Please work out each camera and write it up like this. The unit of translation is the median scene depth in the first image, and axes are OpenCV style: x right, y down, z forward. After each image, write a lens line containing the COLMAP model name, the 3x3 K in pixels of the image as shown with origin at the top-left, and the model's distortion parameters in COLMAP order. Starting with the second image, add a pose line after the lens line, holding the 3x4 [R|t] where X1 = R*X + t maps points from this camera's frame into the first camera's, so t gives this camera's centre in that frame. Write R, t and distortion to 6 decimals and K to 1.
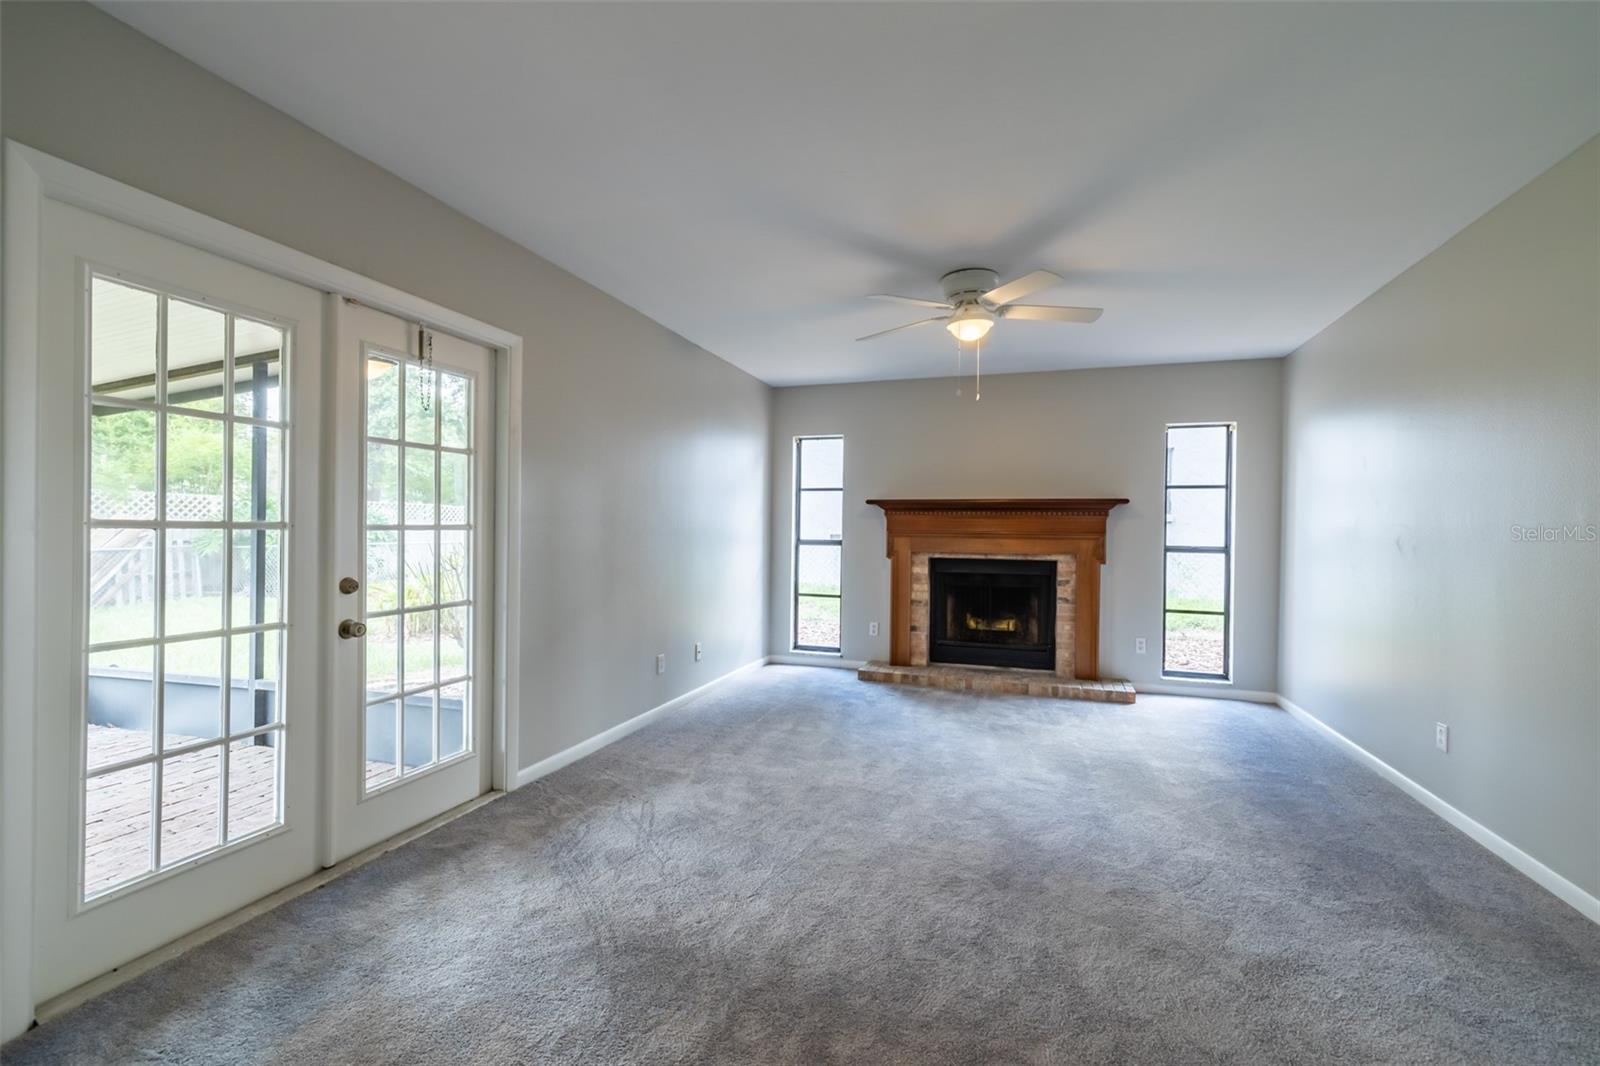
lens RADIAL K [[693.8, 0, 798.9], [0, 693.8, 534.2], [0, 0, 1]] dist [0.000083, -0.000090]
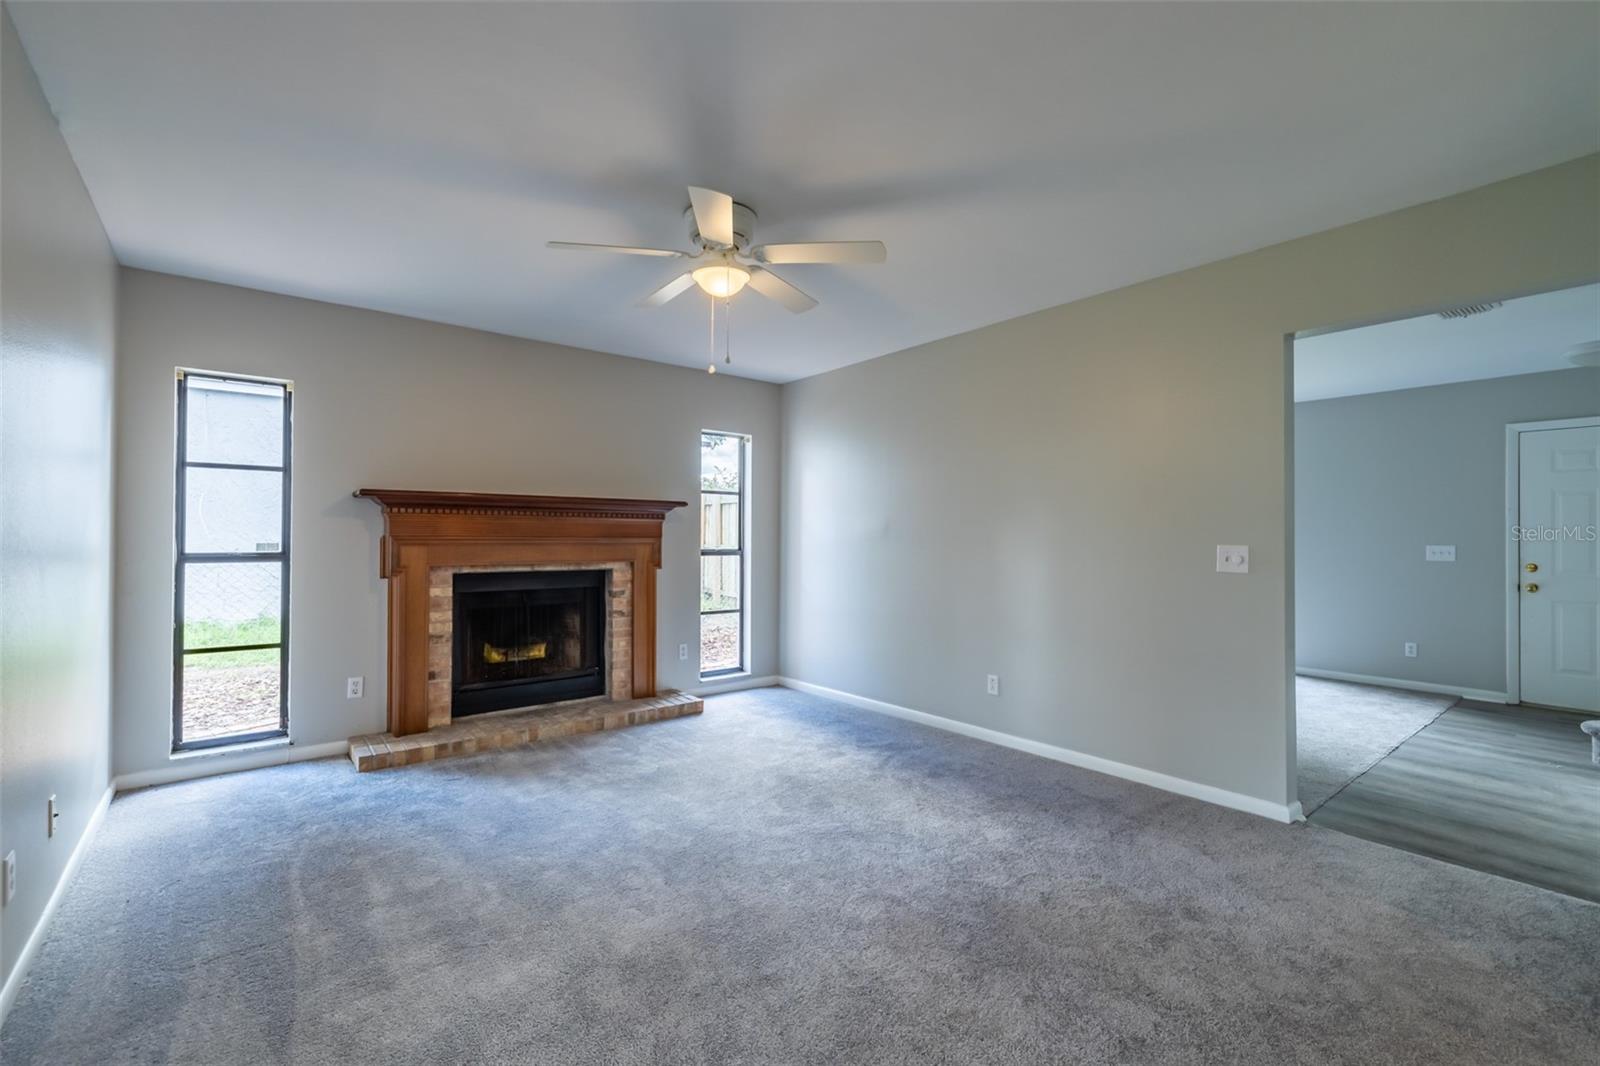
lens RADIAL K [[693.8, 0, 801.4], [0, 693.8, 531.4], [0, 0, 1]] dist [0.000083, -0.000090]
pose [[0.531589, -0.002126, 0.847000, -0.242924], [0.007476, 0.999970, -0.002182, -0.005870], [-0.846969, 0.007492, 0.531589, 0.329739]]
